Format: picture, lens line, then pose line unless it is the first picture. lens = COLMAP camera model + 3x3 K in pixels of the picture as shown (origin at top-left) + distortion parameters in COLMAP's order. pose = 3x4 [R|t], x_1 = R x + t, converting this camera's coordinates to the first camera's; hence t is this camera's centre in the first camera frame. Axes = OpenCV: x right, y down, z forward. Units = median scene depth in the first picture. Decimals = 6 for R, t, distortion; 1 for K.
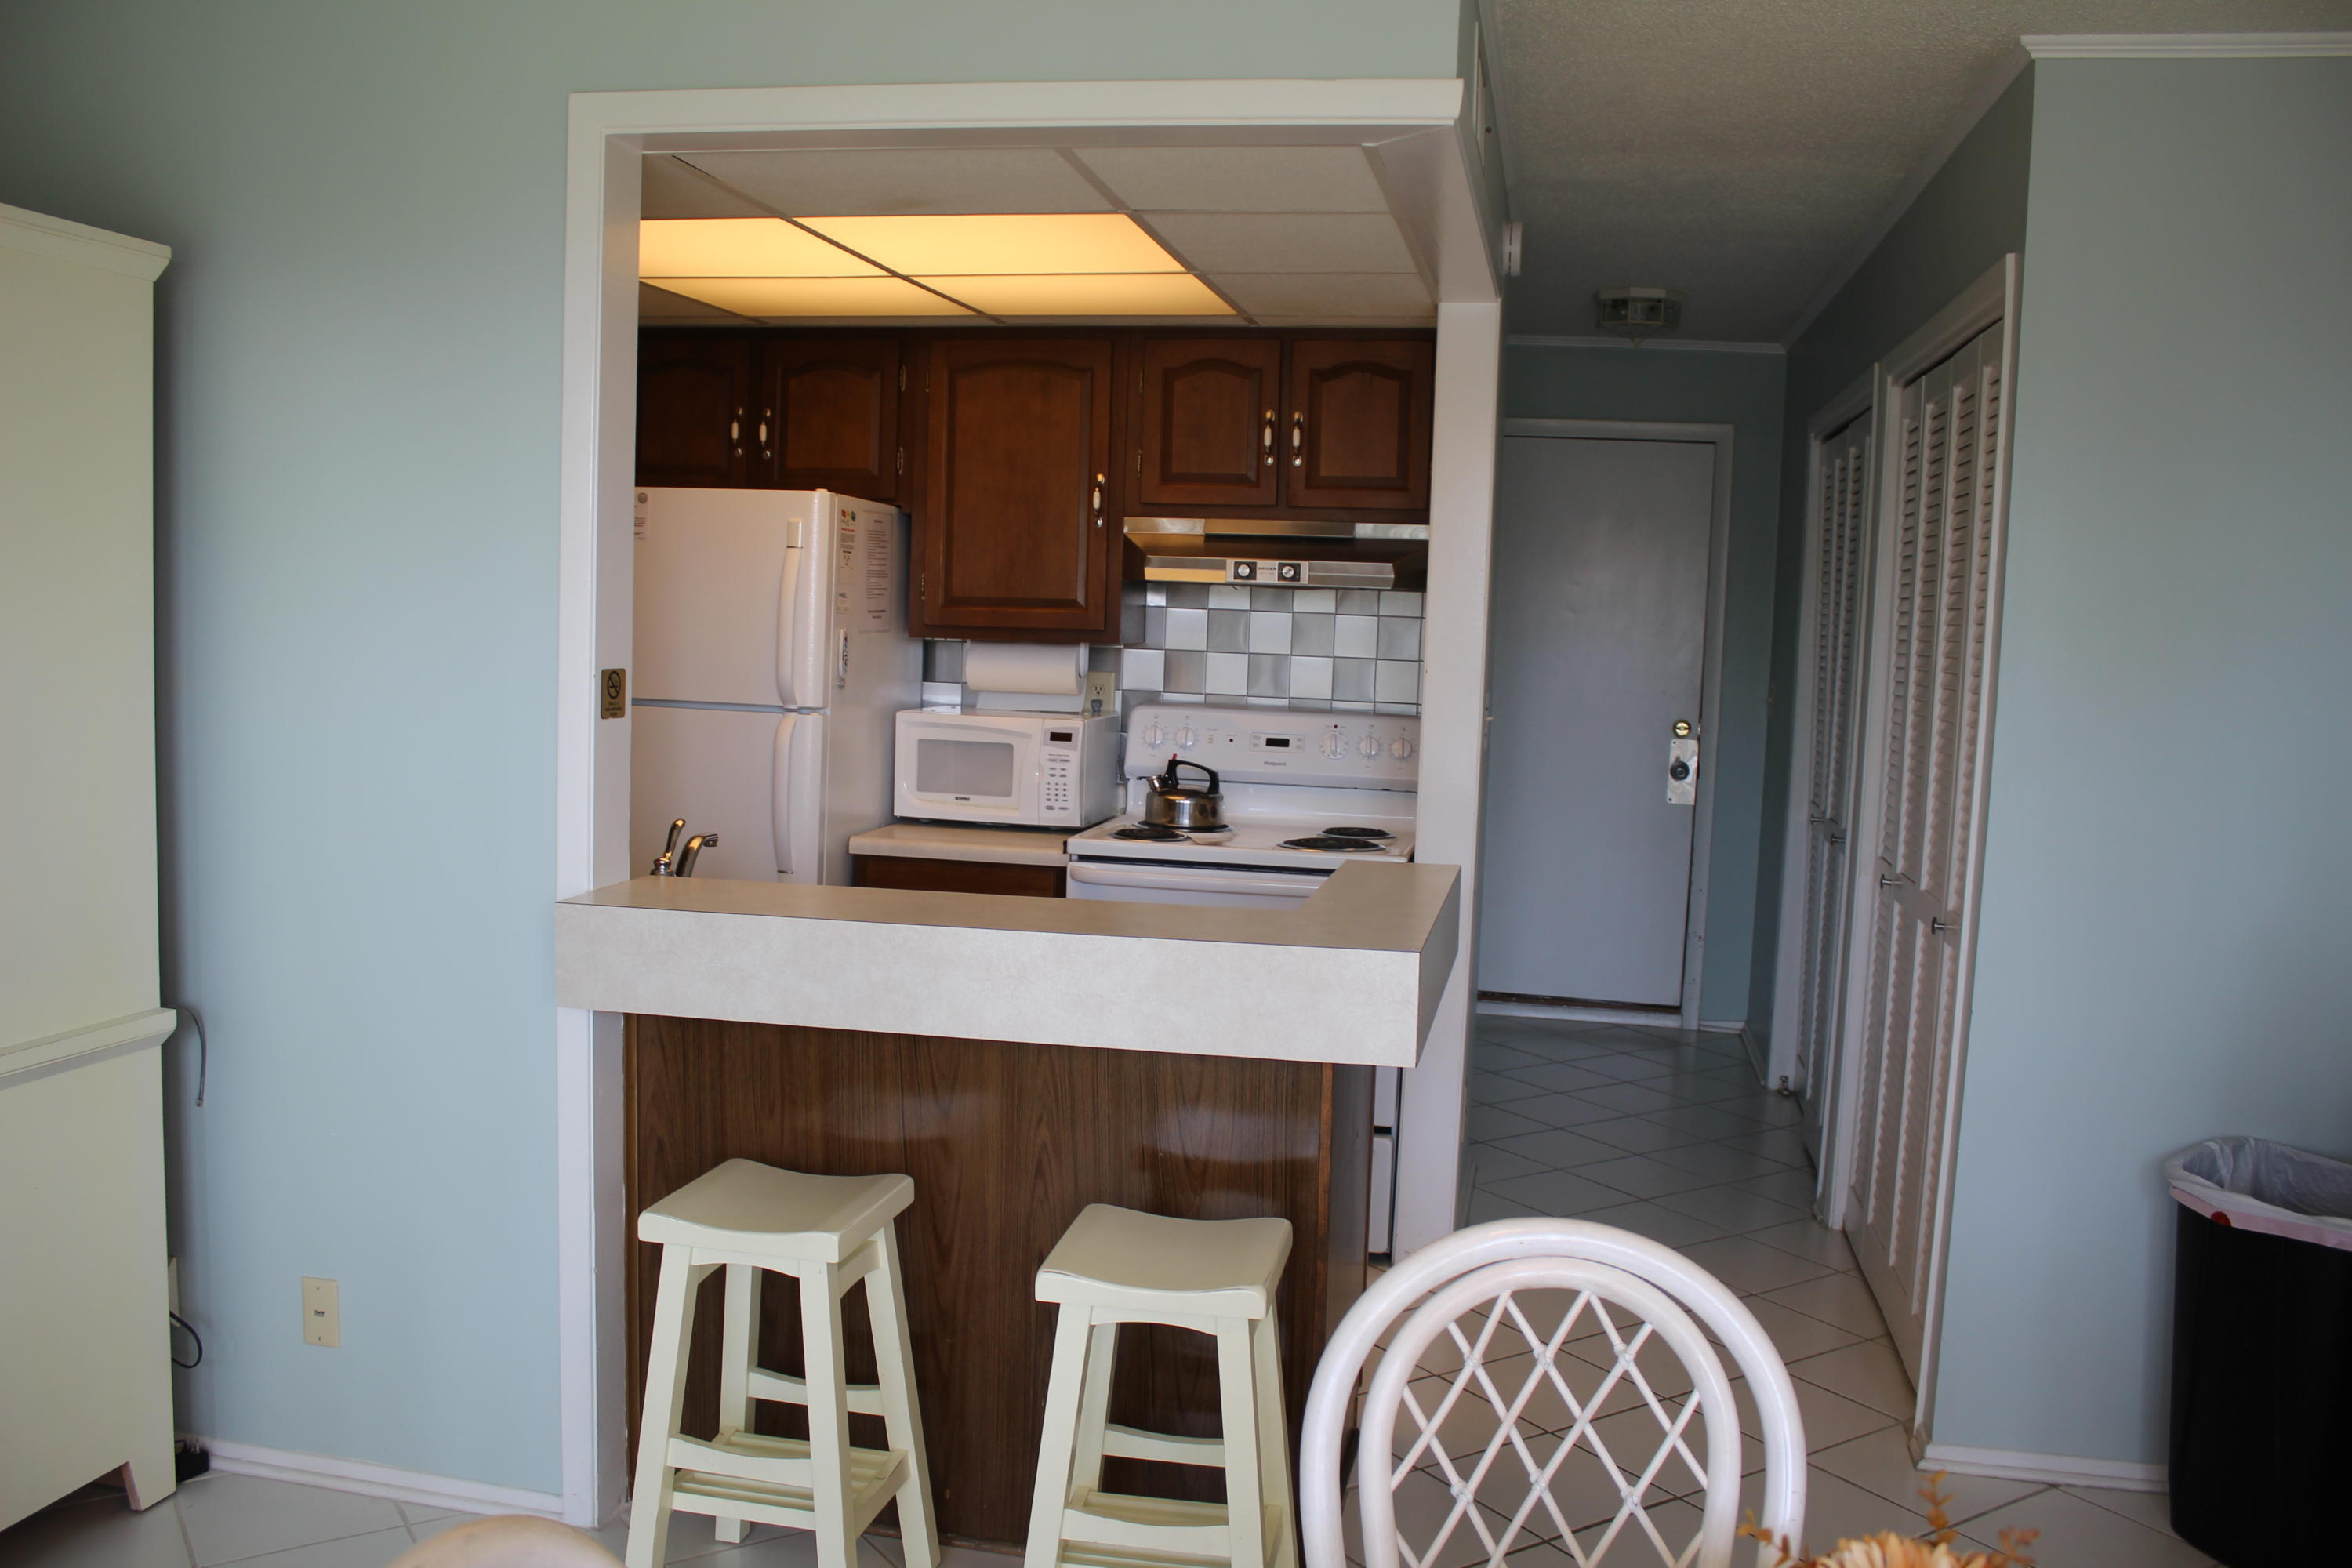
lens RADIAL K [[1928.0, 0, 1176.0], [0, 1928.0, 784.0], [0, 0, 1]] dist [-0.136064, 0.005106]
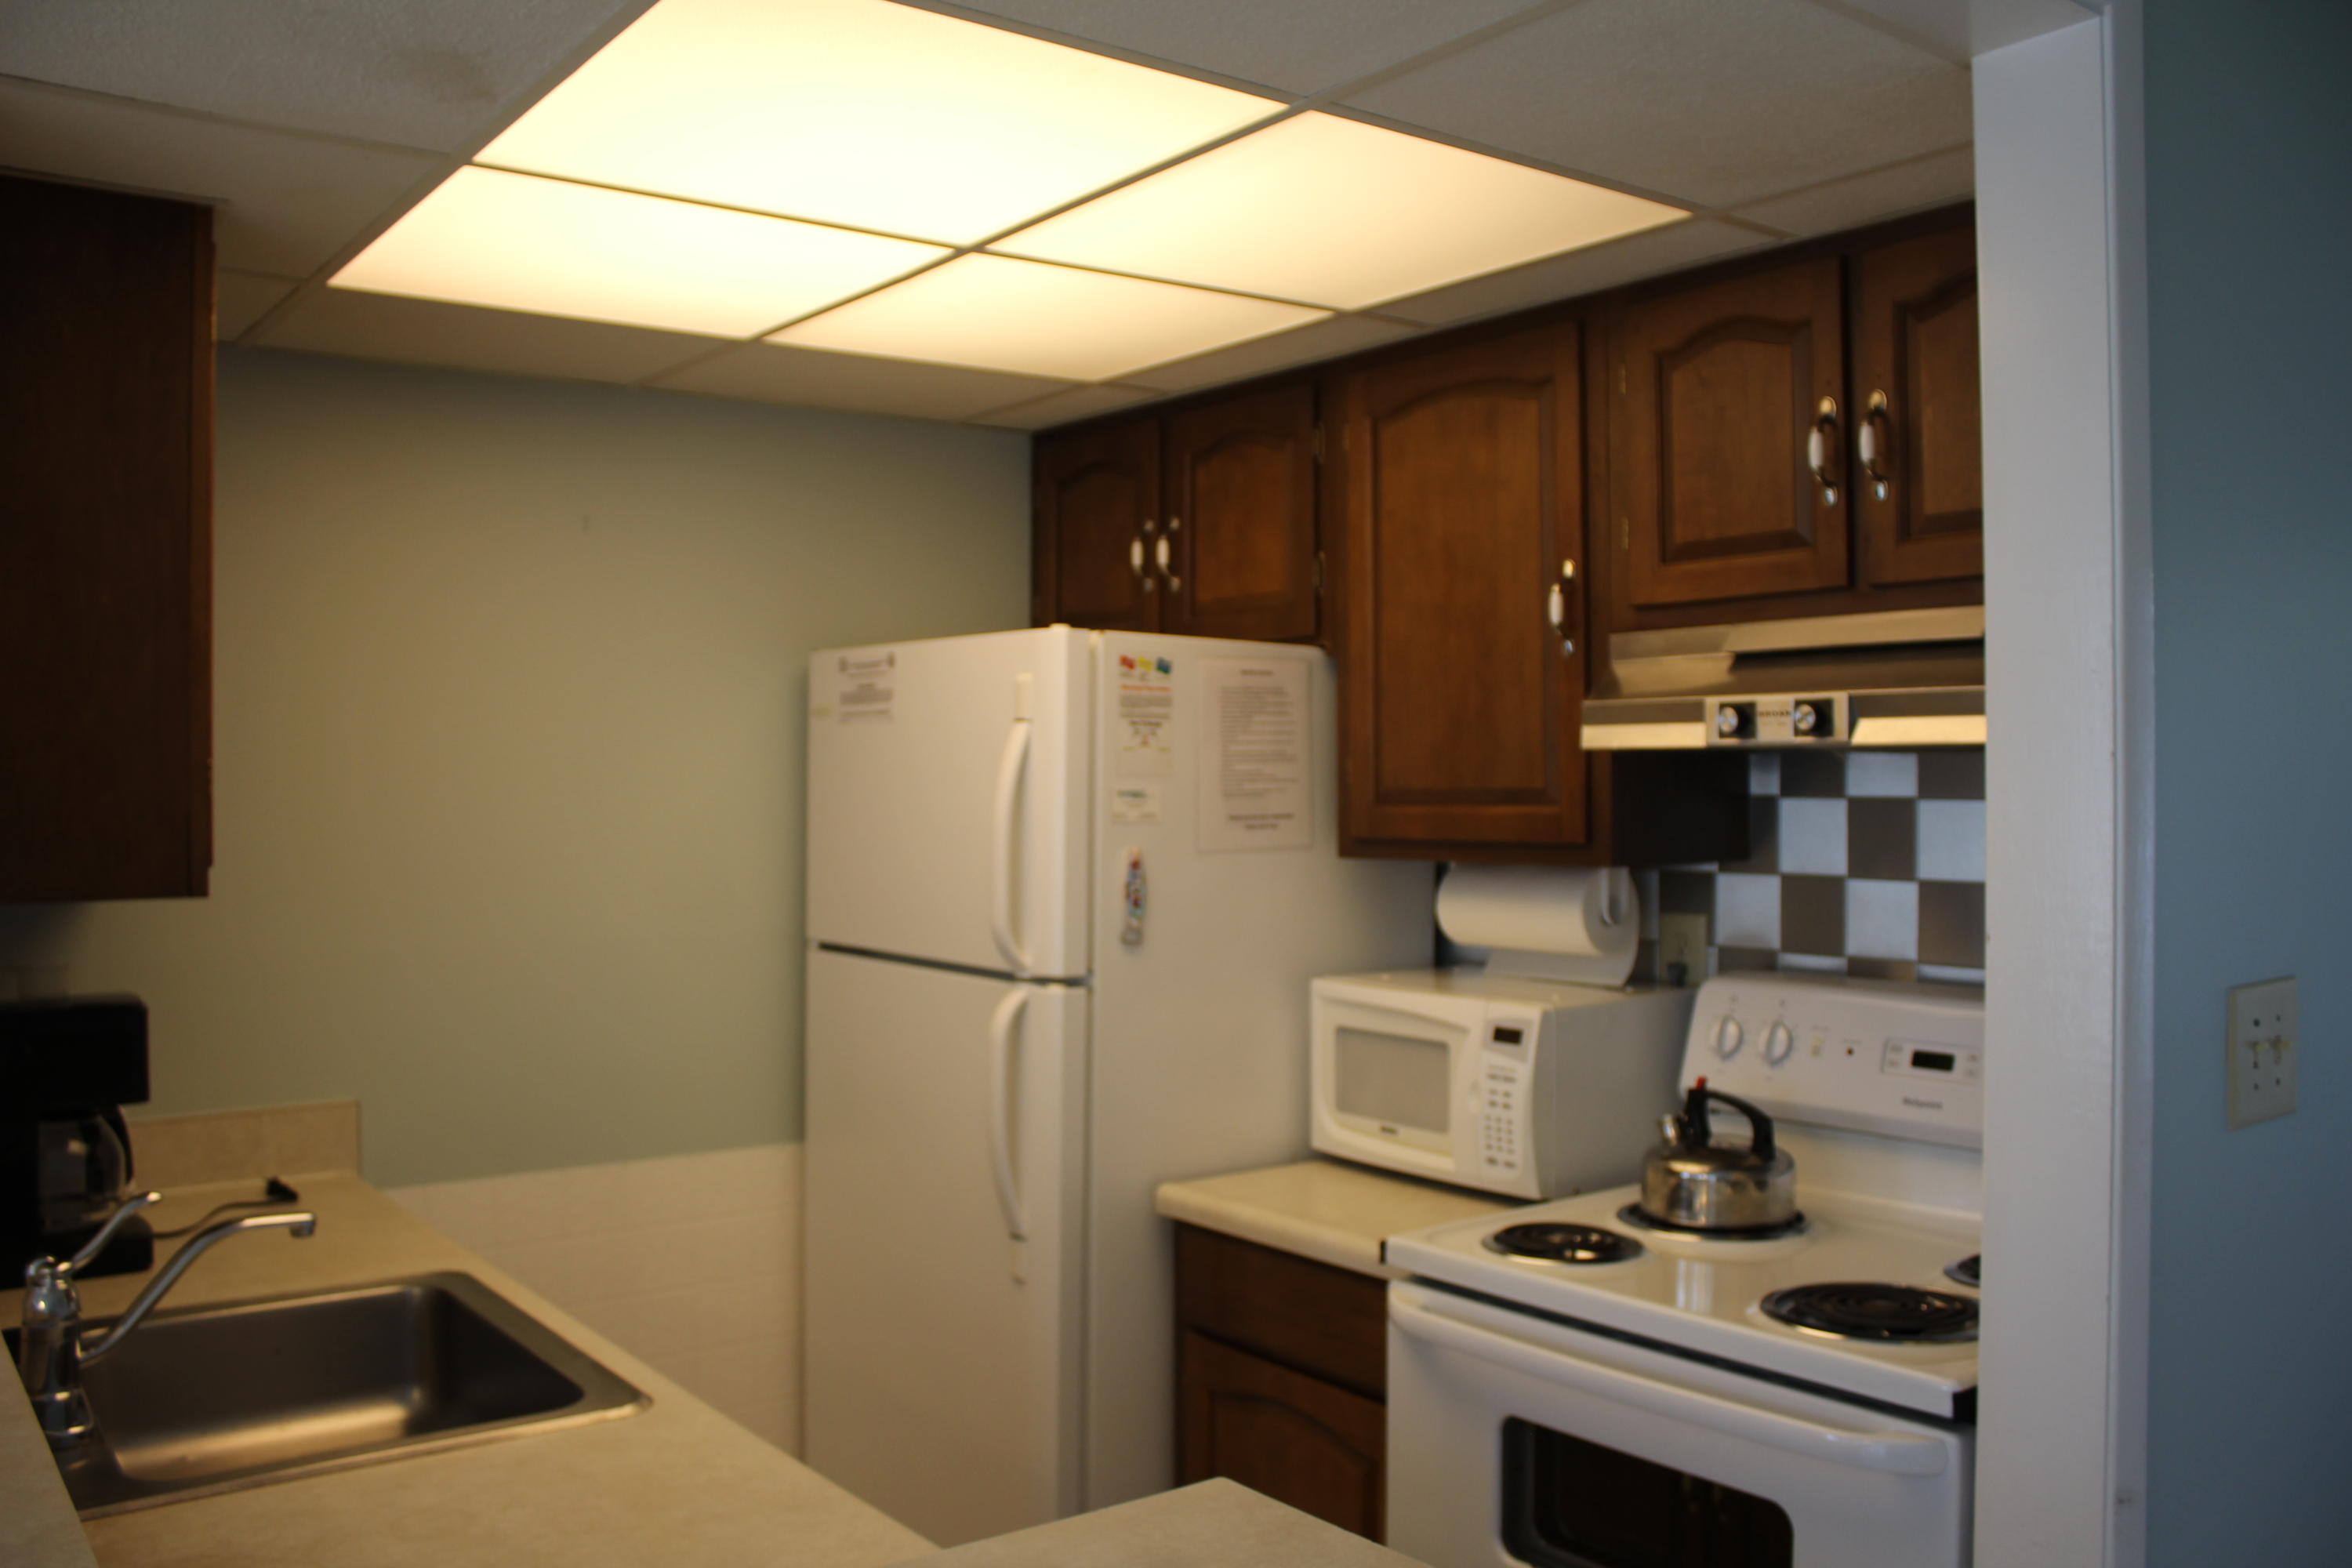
lens RADIAL K [[1928.0, 0, 1176.0], [0, 1928.0, 784.0], [0, 0, 1]] dist [-0.136064, 0.005106]
pose [[0.756199, -0.033830, -0.653467, 0.231492], [-0.033445, 0.995359, -0.090232, -0.043565], [0.653487, 0.090089, 0.751558, 0.515511]]
